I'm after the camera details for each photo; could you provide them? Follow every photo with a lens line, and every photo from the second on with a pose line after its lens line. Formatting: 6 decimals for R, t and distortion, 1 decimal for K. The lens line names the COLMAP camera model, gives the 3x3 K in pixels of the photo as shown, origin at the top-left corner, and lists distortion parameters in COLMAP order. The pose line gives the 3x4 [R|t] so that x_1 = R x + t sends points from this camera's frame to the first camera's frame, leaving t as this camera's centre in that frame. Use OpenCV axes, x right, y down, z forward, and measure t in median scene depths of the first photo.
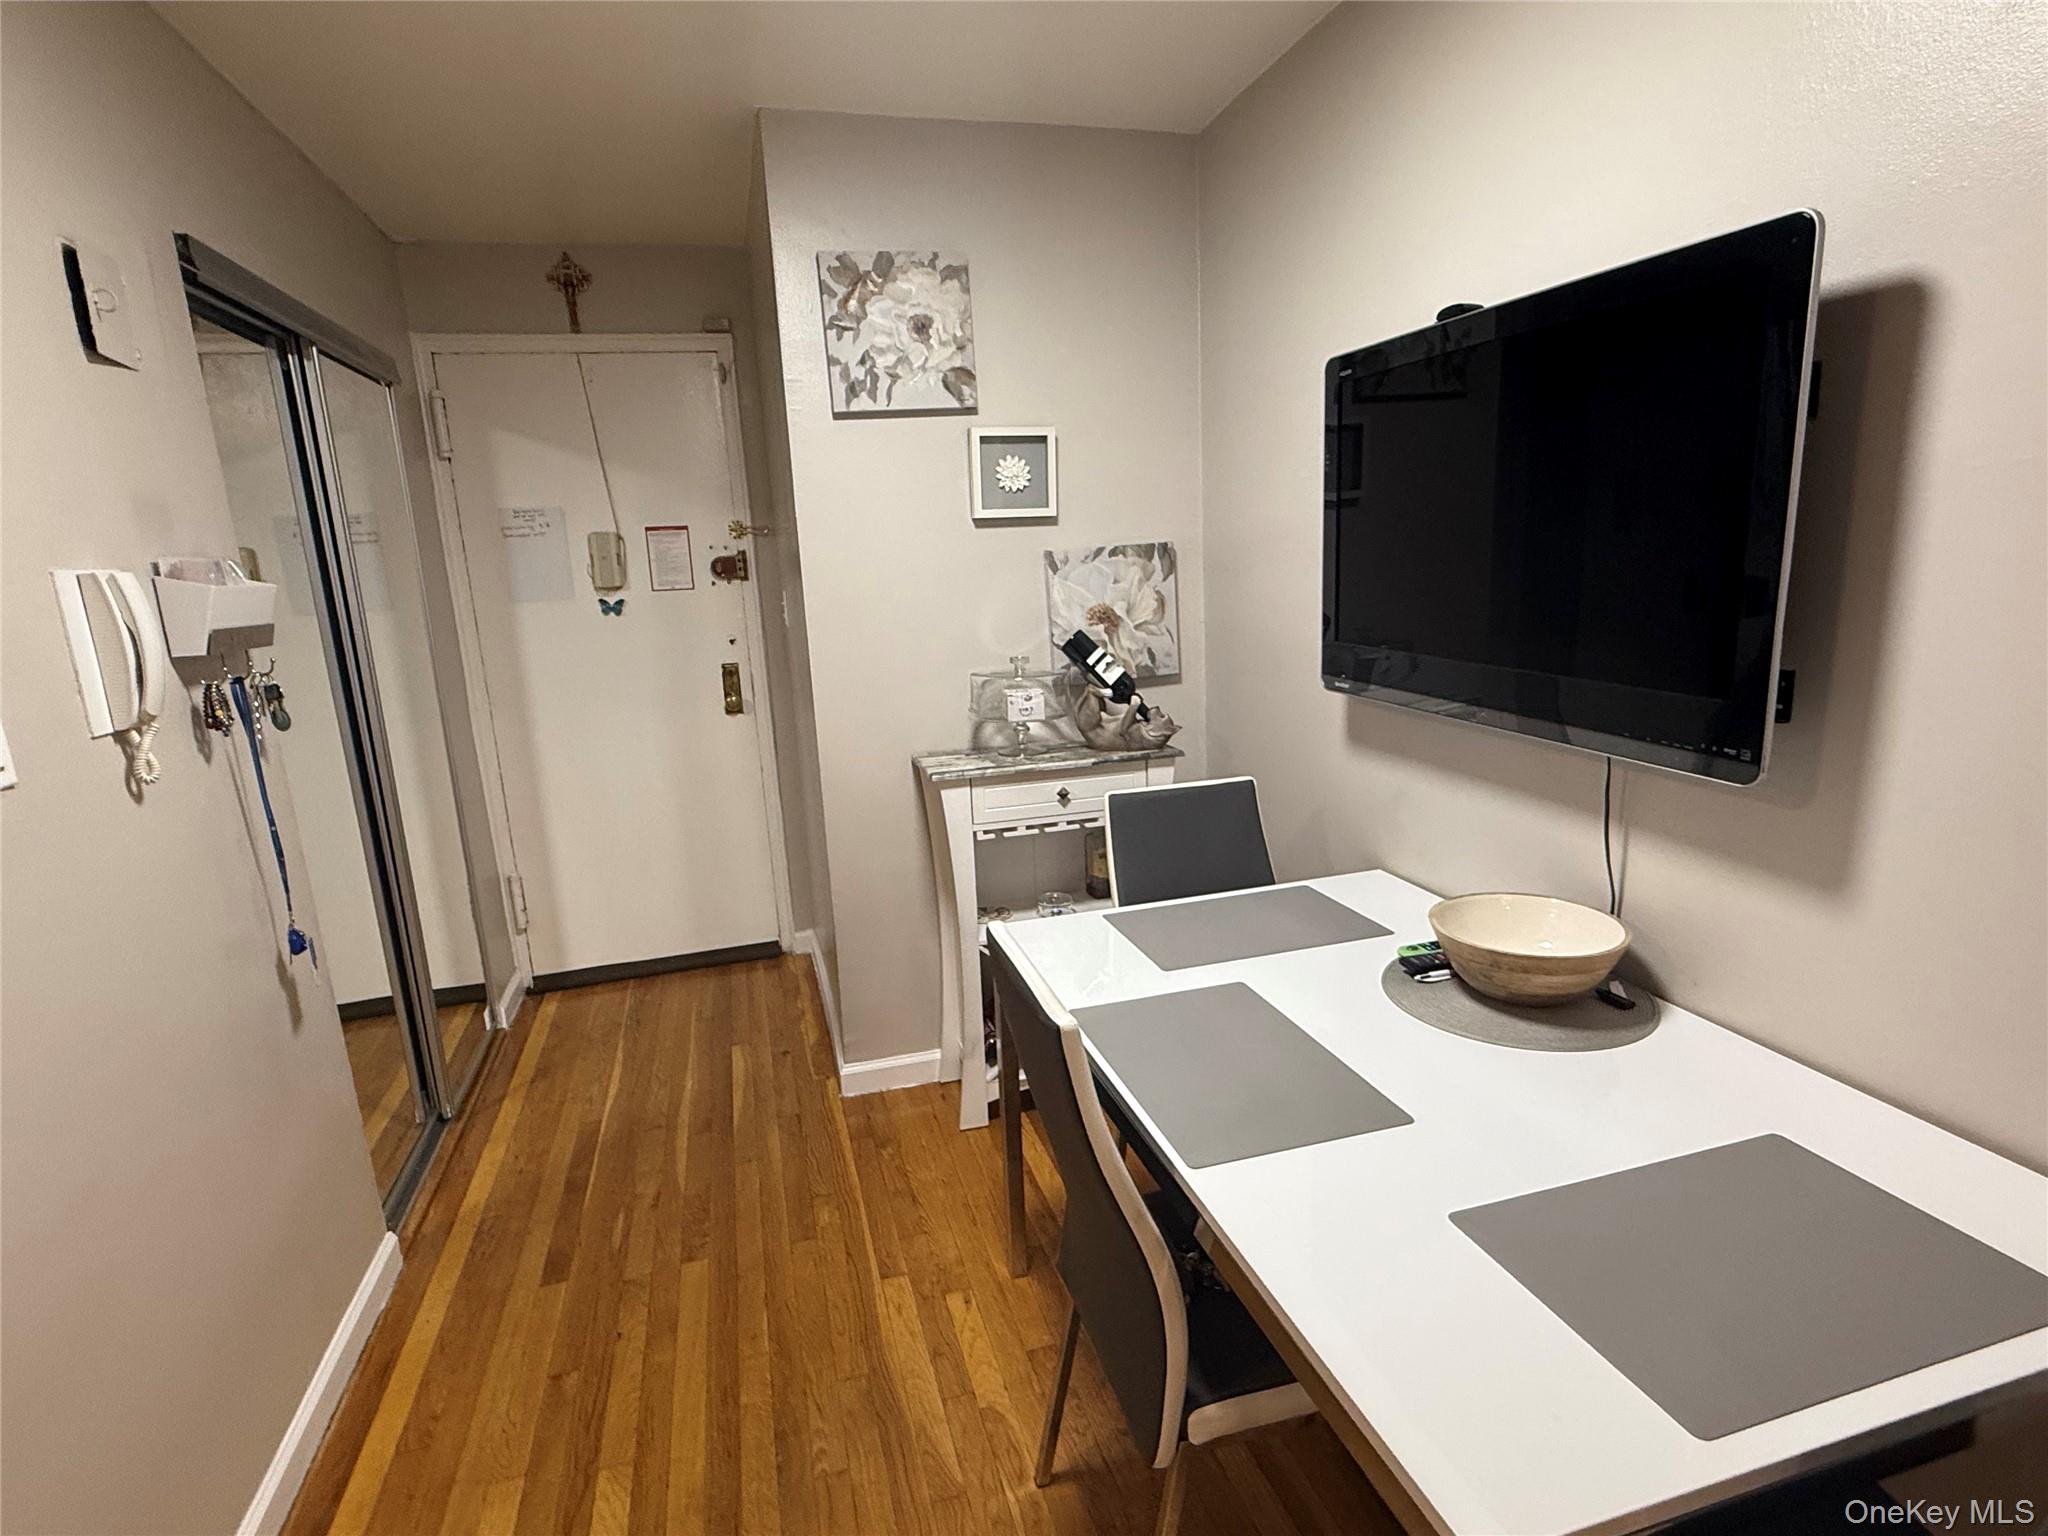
lens RADIAL K [[1037.7, 0, 1020.3], [0, 1037.7, 775.2], [0, 0, 1]] dist [0.001675, -0.001626]
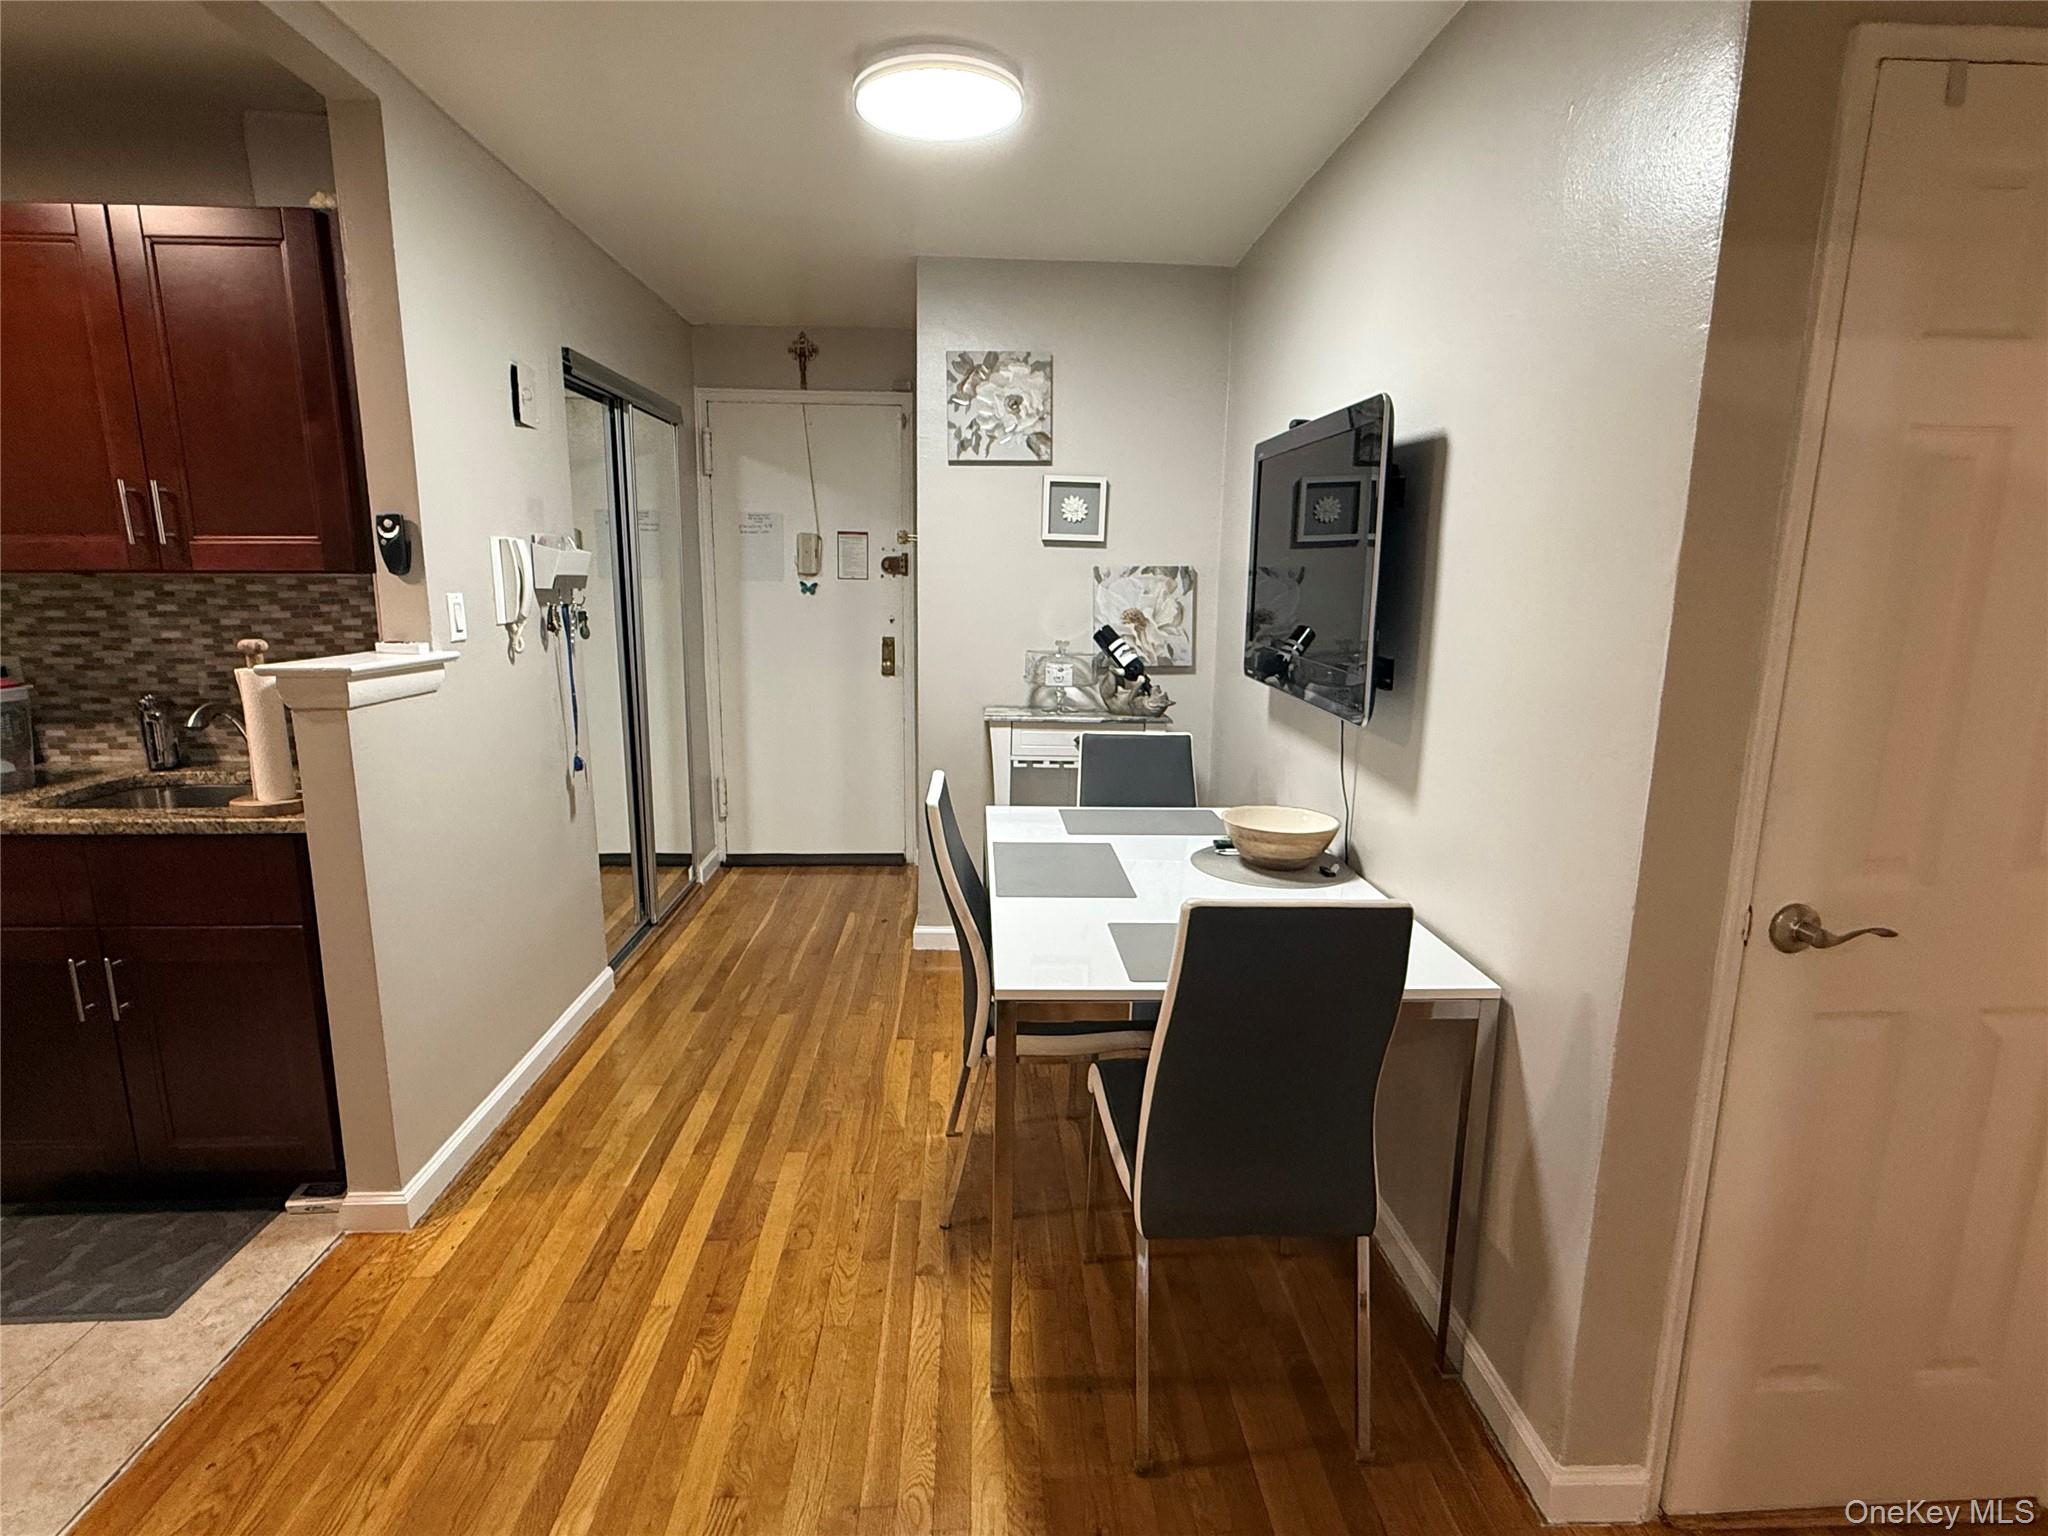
lens RADIAL K [[1037.7, 0, 1030.8], [0, 1037.7, 777.0], [0, 0, 1]] dist [0.001675, -0.001626]
pose [[0.973147, 0.108262, -0.203135, 0.267312], [-0.111298, 0.993781, -0.003547, 0.078381], [0.201488, 0.026060, 0.979144, -0.370124]]
